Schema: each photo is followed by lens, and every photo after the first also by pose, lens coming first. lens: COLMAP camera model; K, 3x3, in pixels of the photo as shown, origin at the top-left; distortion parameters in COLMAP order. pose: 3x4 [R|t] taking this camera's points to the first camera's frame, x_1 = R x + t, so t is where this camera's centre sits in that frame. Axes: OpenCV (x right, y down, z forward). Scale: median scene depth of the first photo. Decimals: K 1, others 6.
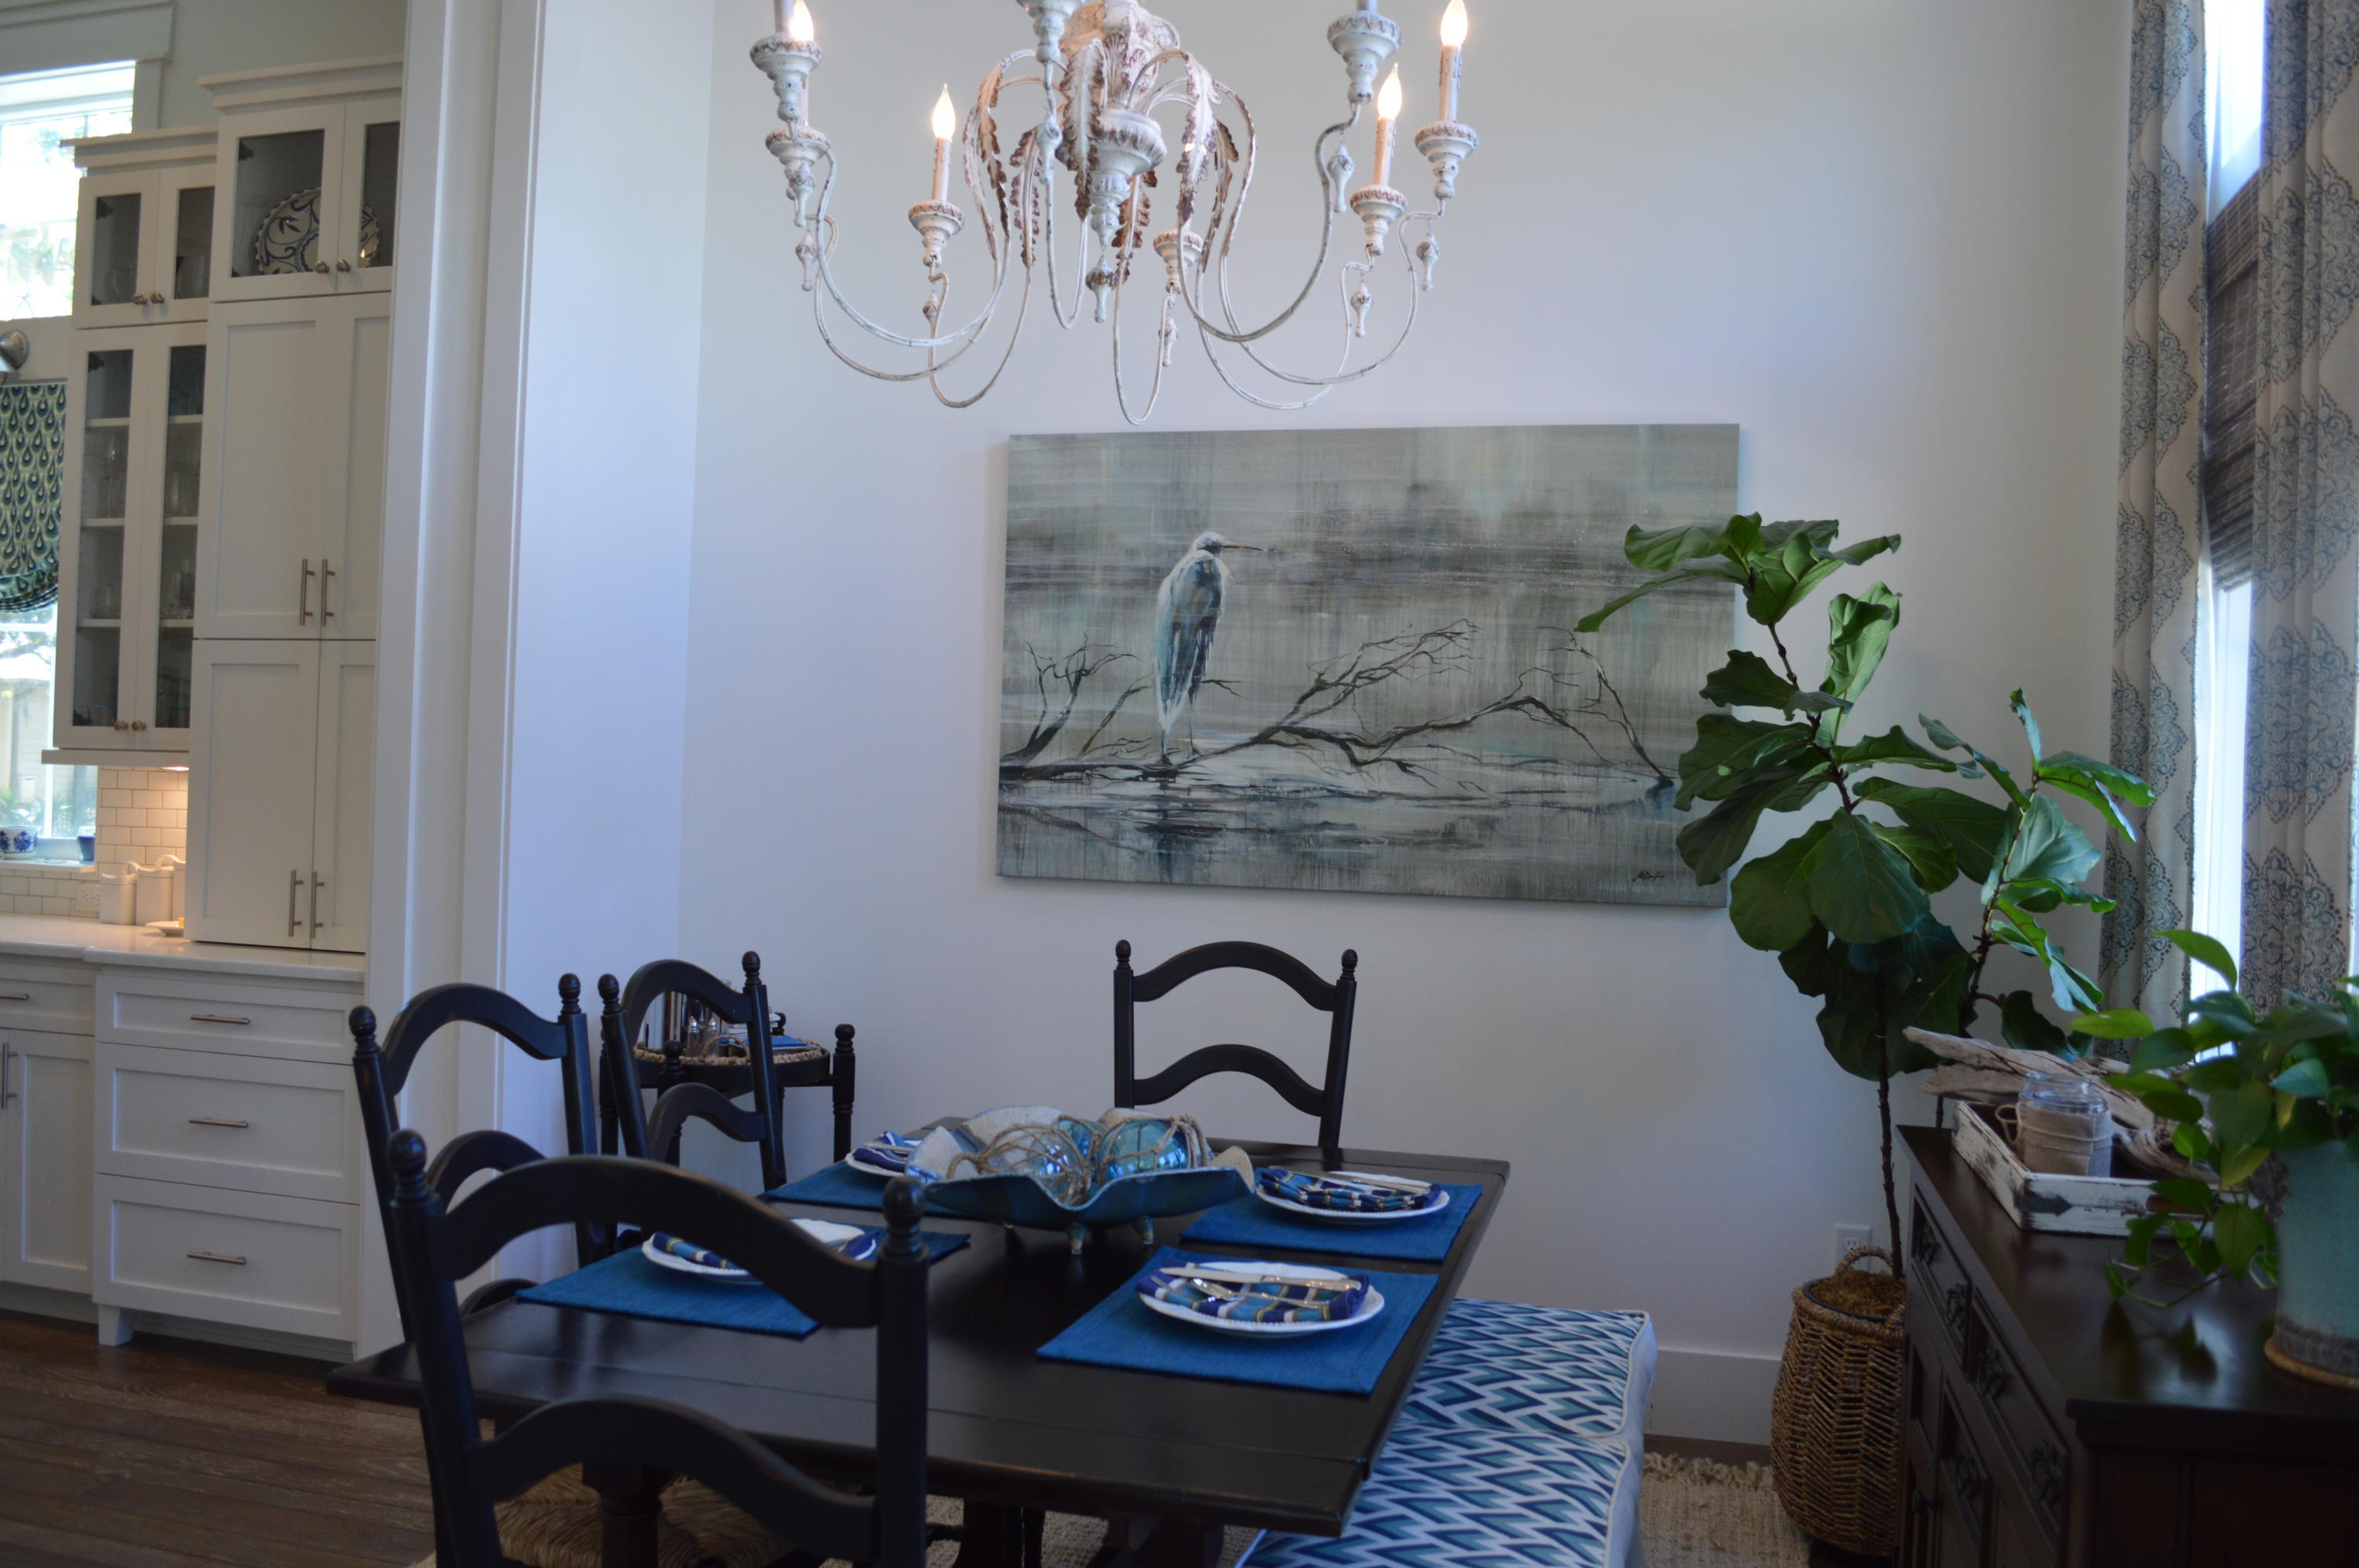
lens RADIAL K [[1912.5, 0, 1179.3], [0, 1912.5, 786.8], [0, 0, 1]] dist [-0.085093, 0.012659]
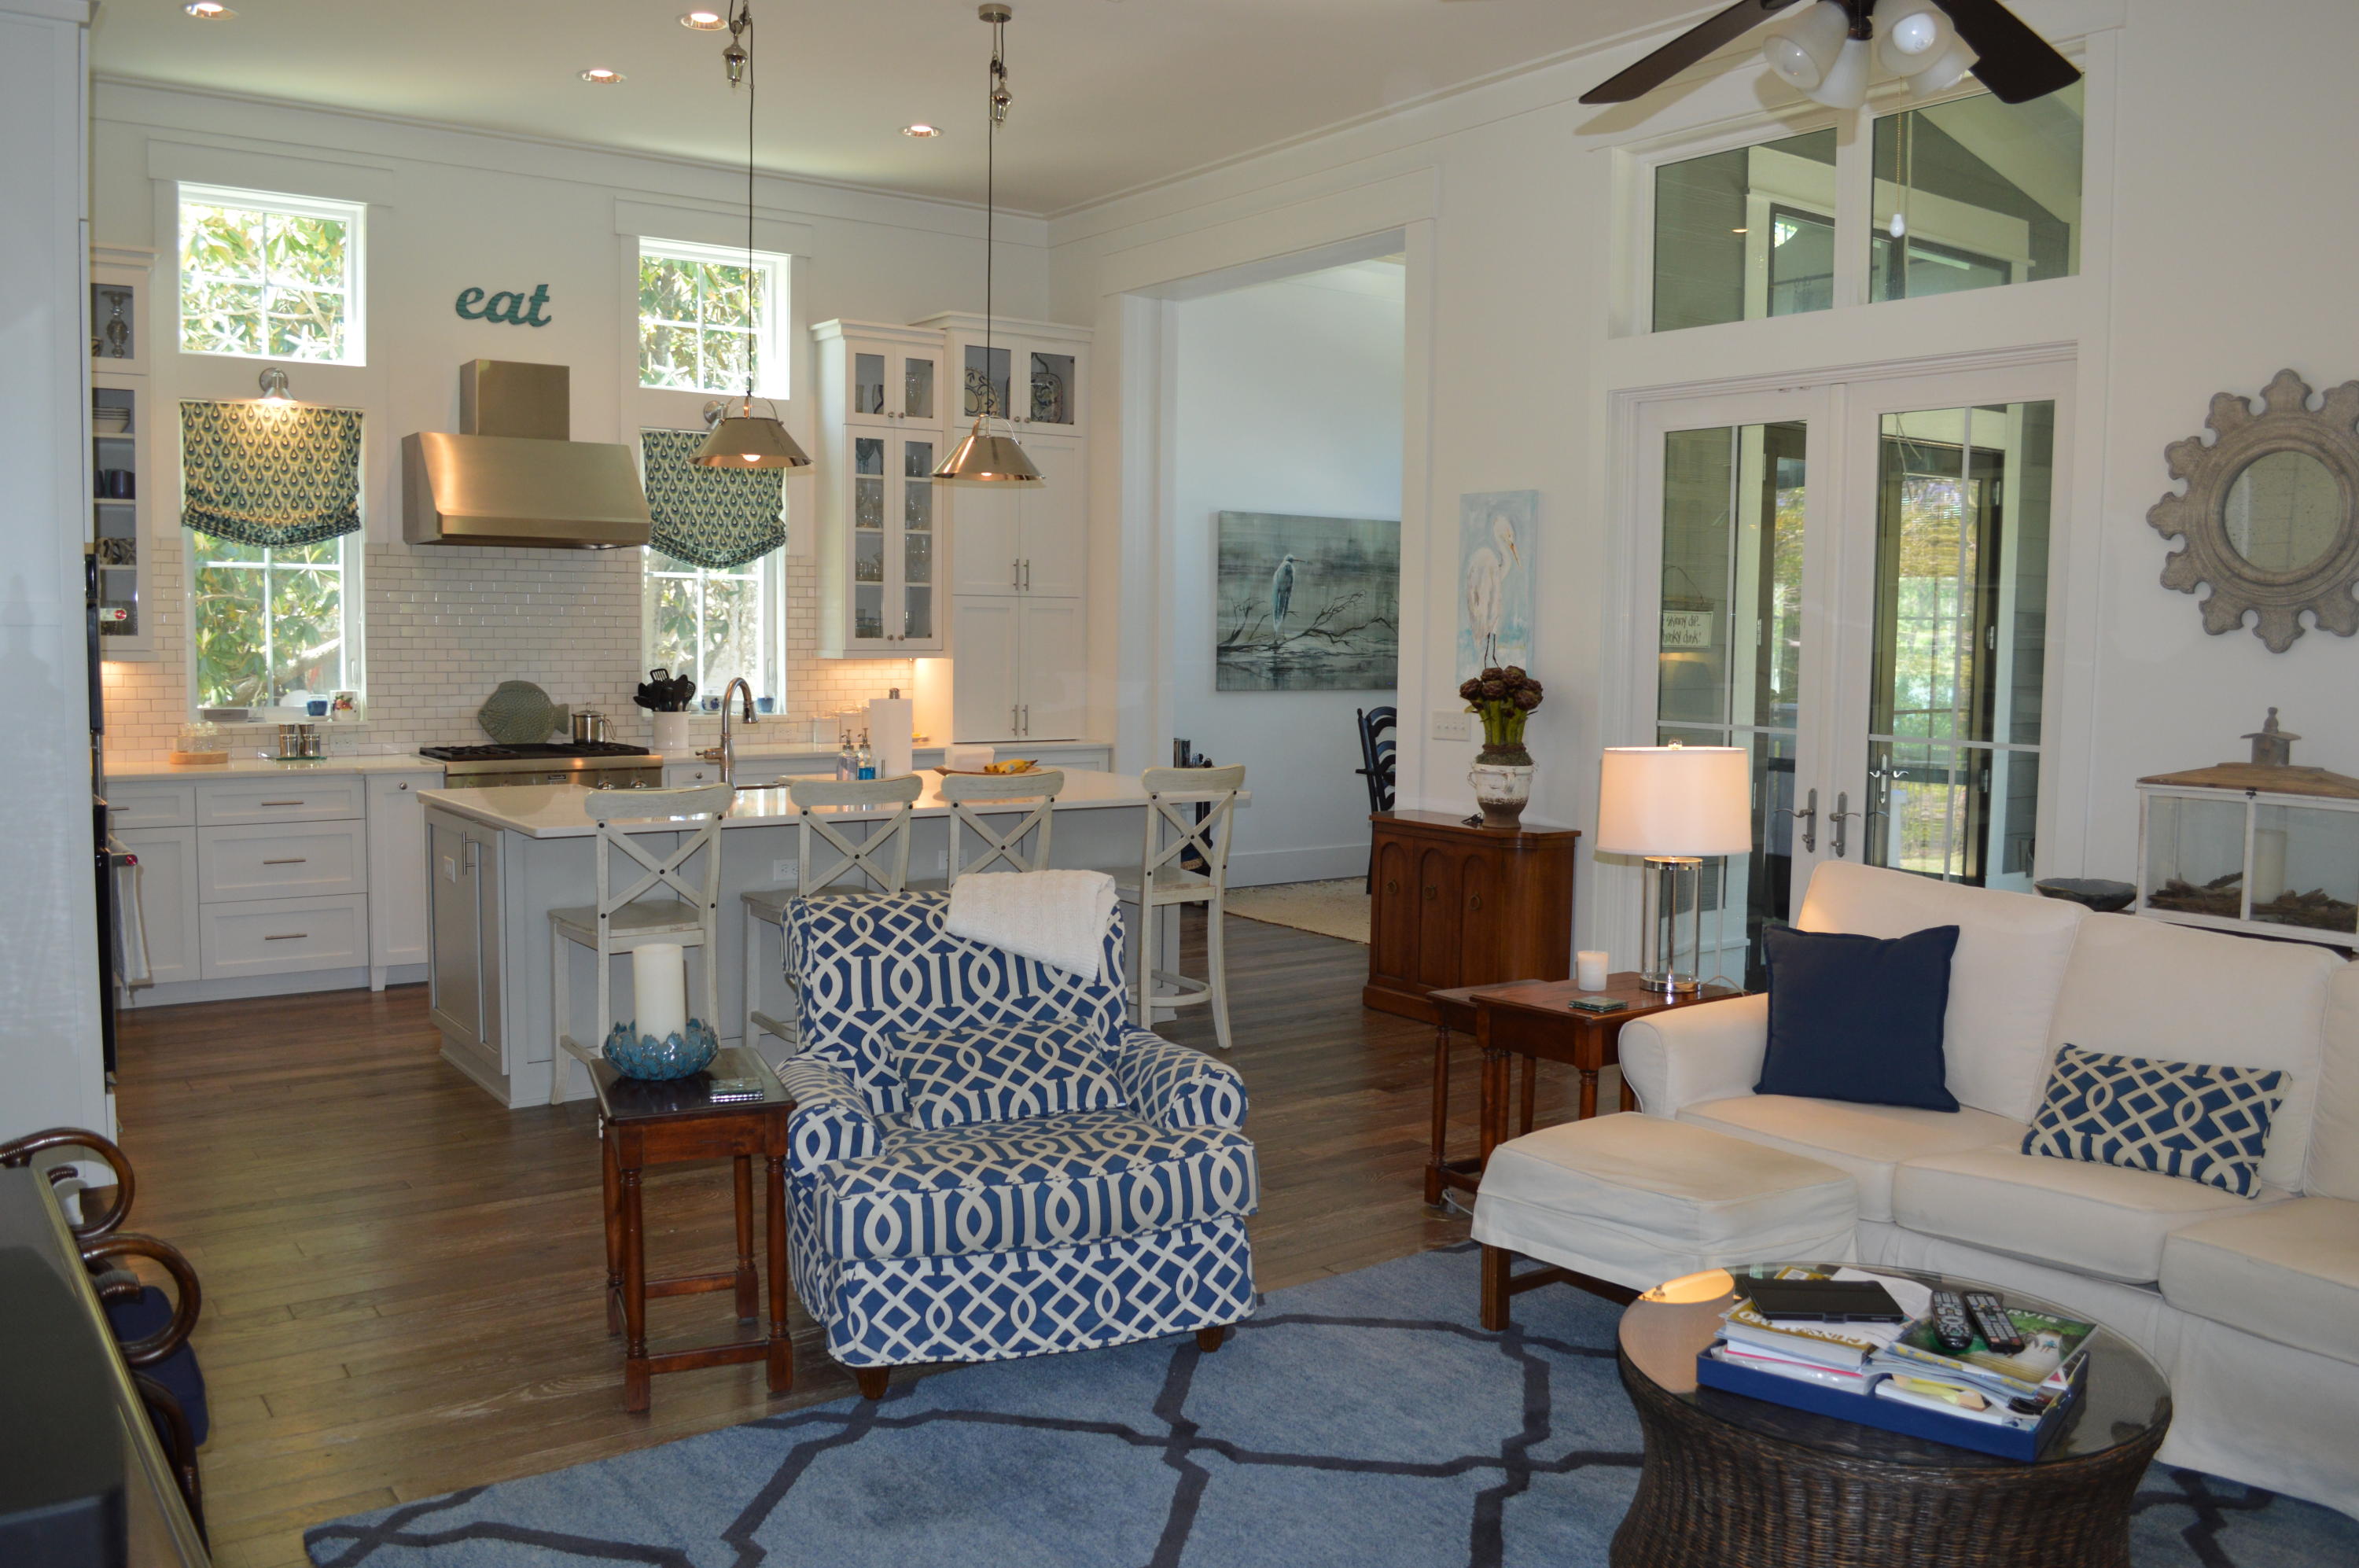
lens RADIAL K [[1912.5, 0, 1175.2], [0, 1912.5, 786.9], [0, 0, 1]] dist [-0.085093, 0.012659]
pose [[0.630599, -0.088227, 0.771078, -2.106307], [0.005009, 0.993960, 0.109632, -0.104139], [-0.776093, -0.065271, 0.627231, -0.528095]]
